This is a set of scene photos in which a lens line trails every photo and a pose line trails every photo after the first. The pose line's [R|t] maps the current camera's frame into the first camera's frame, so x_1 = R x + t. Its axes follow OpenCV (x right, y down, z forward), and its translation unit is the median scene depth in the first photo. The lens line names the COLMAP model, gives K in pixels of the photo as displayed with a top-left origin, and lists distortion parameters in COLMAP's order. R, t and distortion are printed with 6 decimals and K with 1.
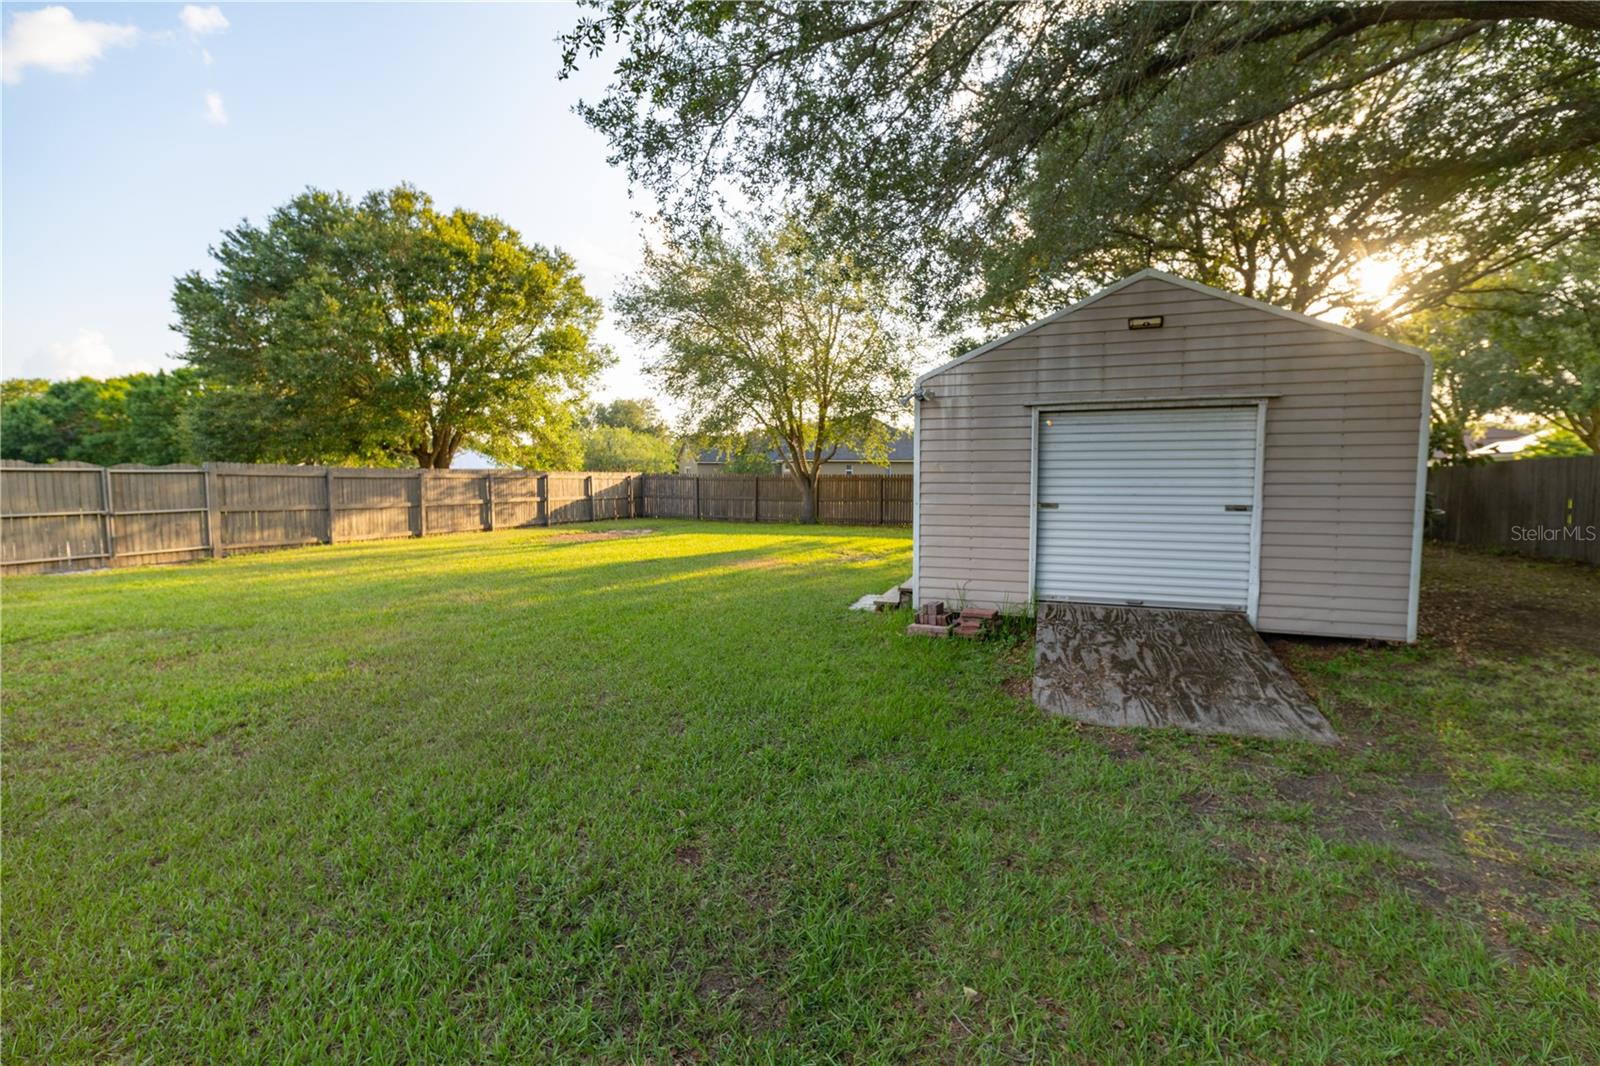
lens RADIAL K [[704.4, 0, 803.2], [0, 704.4, 538.1], [0, 0, 1]] dist [0.011879, -0.000375]
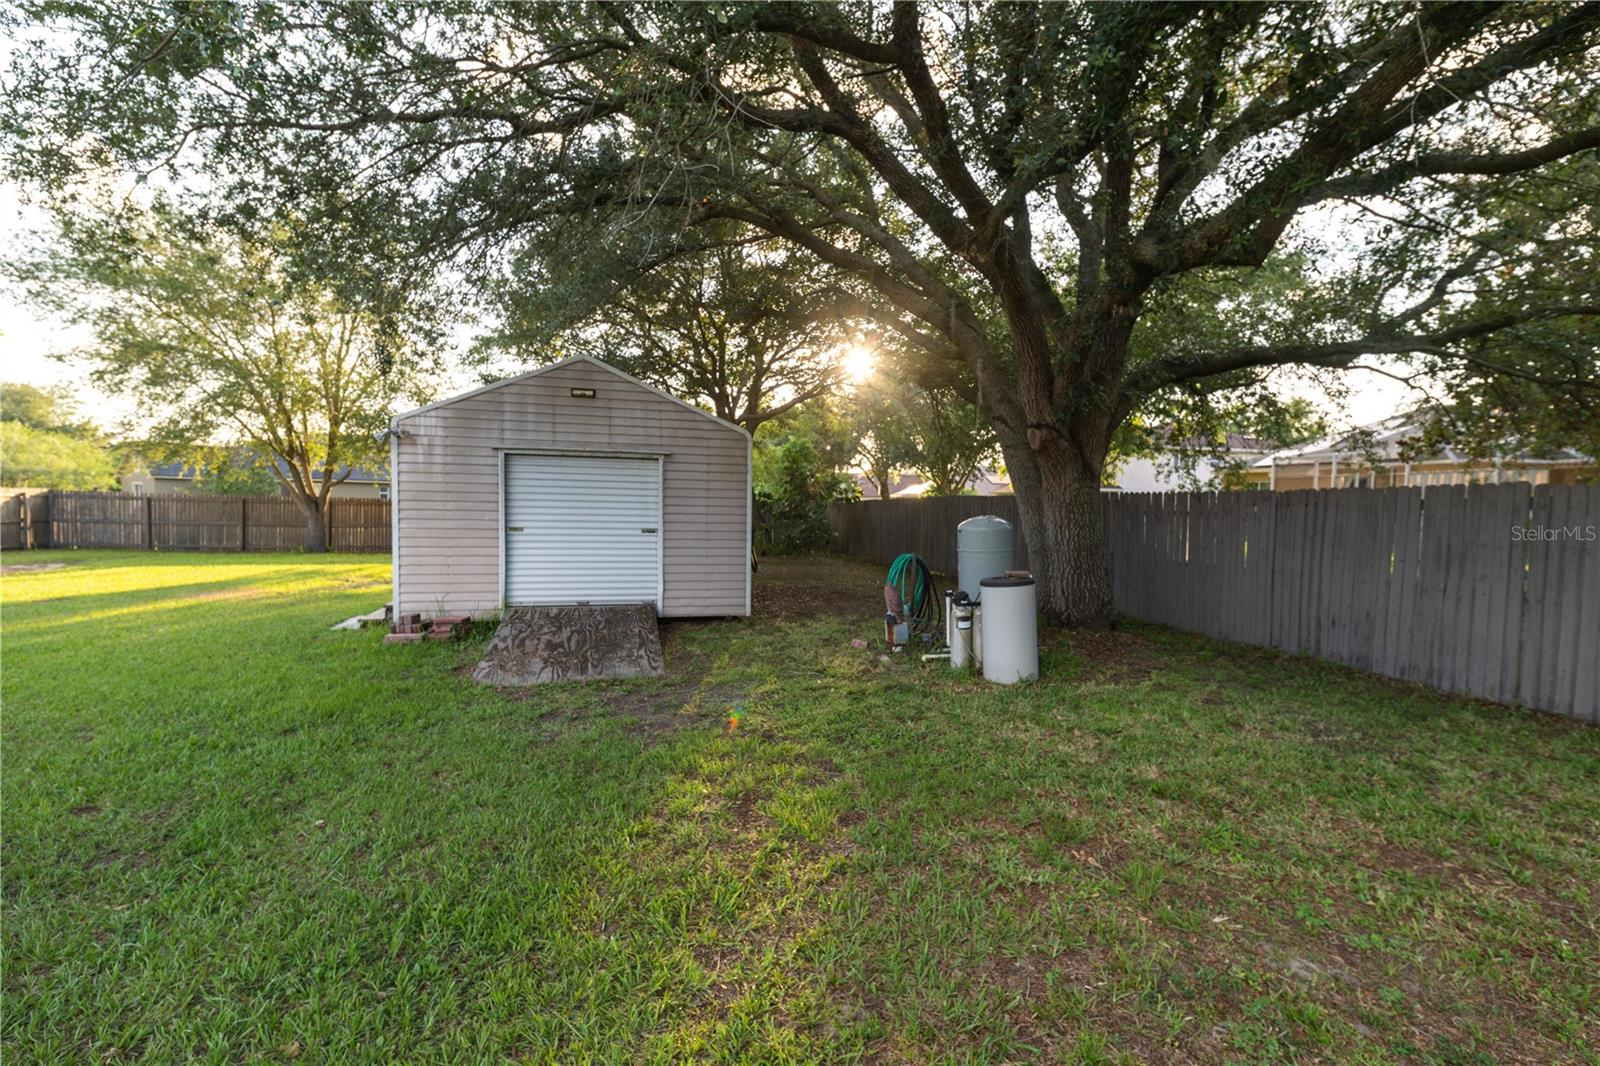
lens RADIAL K [[704.4, 0, 803.2], [0, 704.4, 538.1], [0, 0, 1]] dist [0.011879, -0.000375]
pose [[0.832458, -0.008931, 0.554017, 0.081710], [0.029640, 0.999156, -0.028430, 0.019976], [-0.553295, 0.040088, 0.832020, -0.314379]]
